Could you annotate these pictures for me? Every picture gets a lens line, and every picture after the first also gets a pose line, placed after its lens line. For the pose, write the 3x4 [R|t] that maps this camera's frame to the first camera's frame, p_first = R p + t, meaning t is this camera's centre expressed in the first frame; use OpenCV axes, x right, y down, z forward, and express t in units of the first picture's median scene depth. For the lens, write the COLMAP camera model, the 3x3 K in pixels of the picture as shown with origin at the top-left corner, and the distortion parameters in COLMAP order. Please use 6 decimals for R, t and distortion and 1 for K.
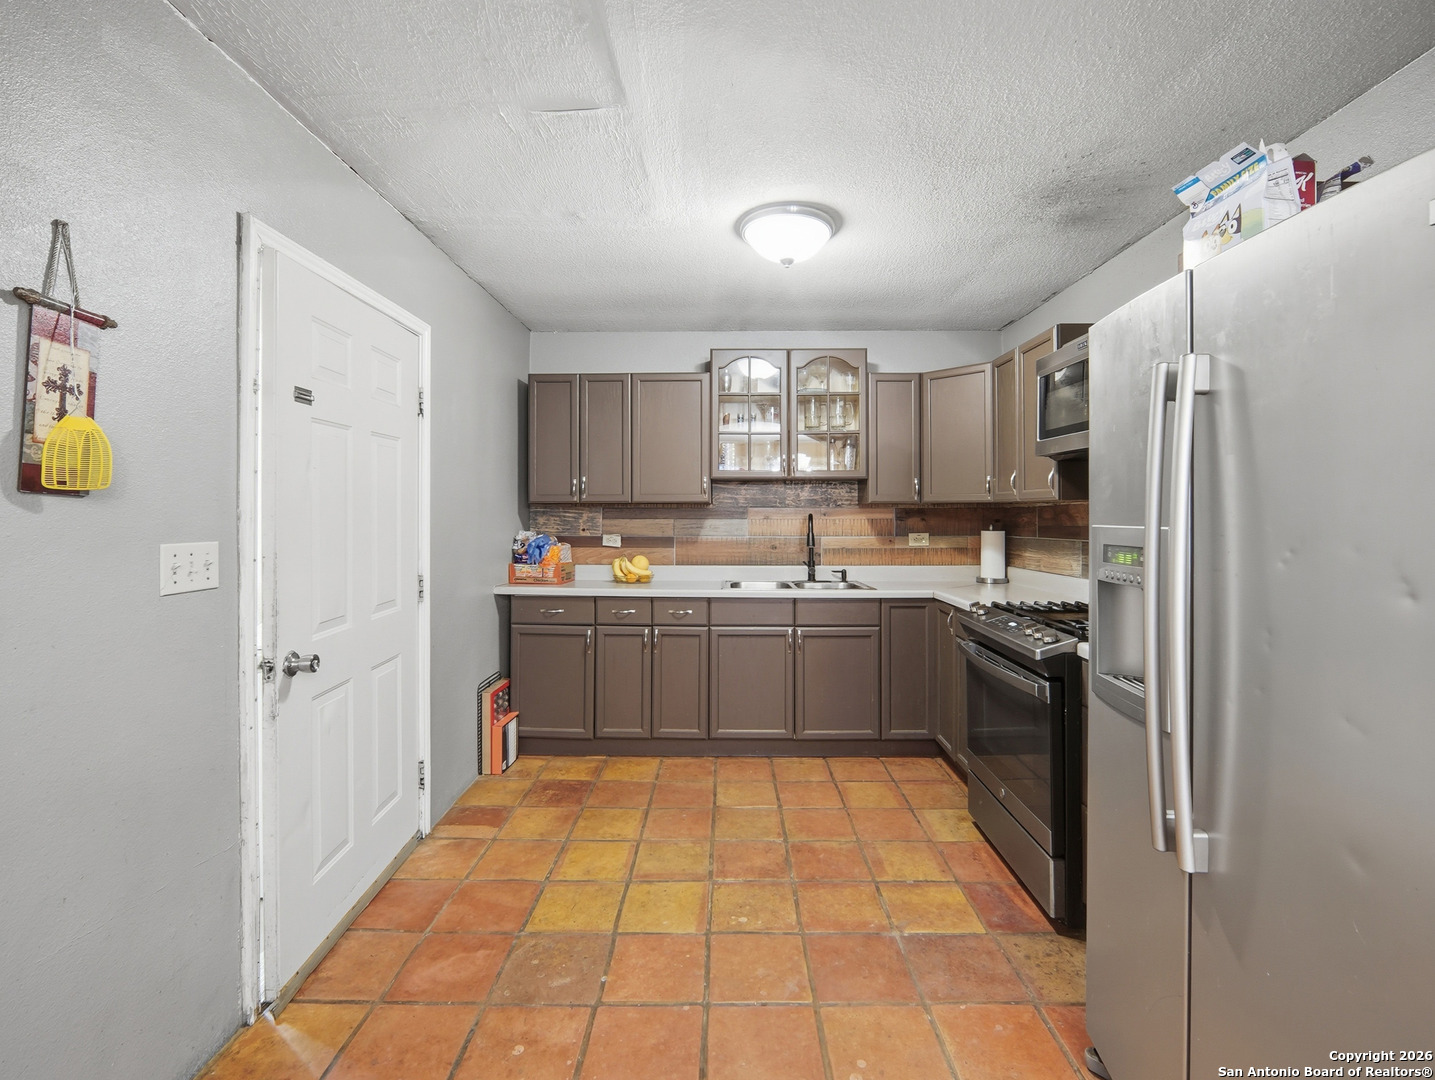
lens RADIAL K [[659.8, 0, 717.1], [0, 659.8, 528.2], [0, 0, 1]] dist [-0.018085, 0.004324]
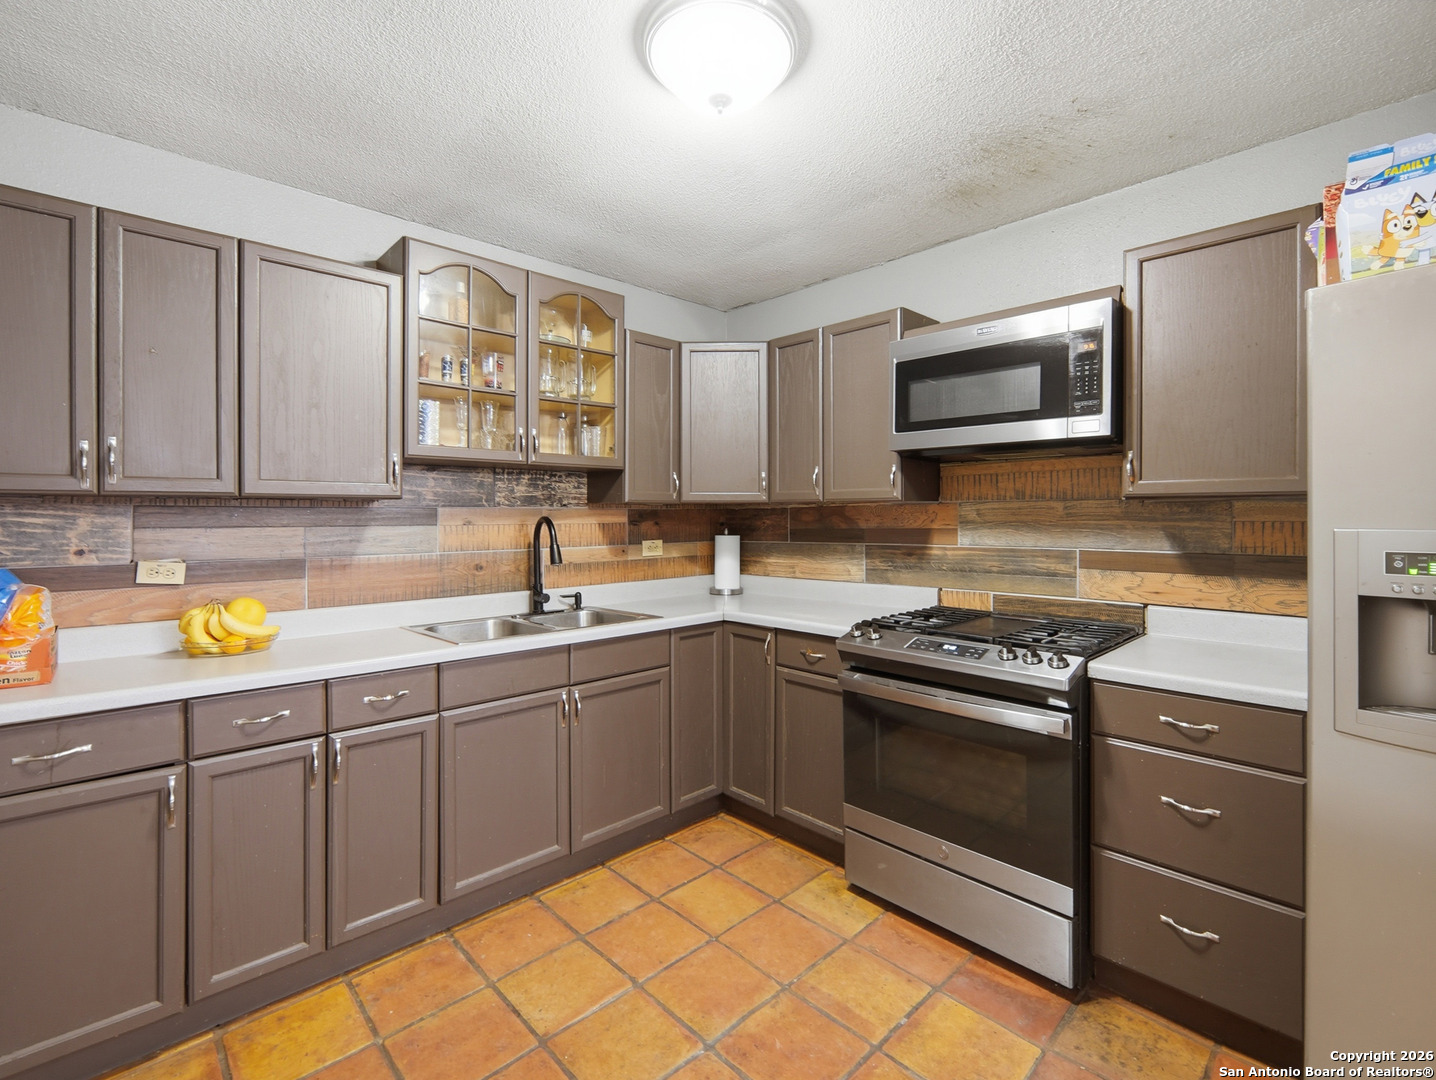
lens RADIAL K [[660.3, 0, 721.5], [0, 660.3, 526.0], [0, 0, 1]] dist [-0.018085, 0.004324]
pose [[0.711321, -0.012591, 0.702754, -0.214398], [0.018028, 0.999837, -0.000335, -0.008322], [-0.702636, 0.012908, 0.711432, 0.375801]]
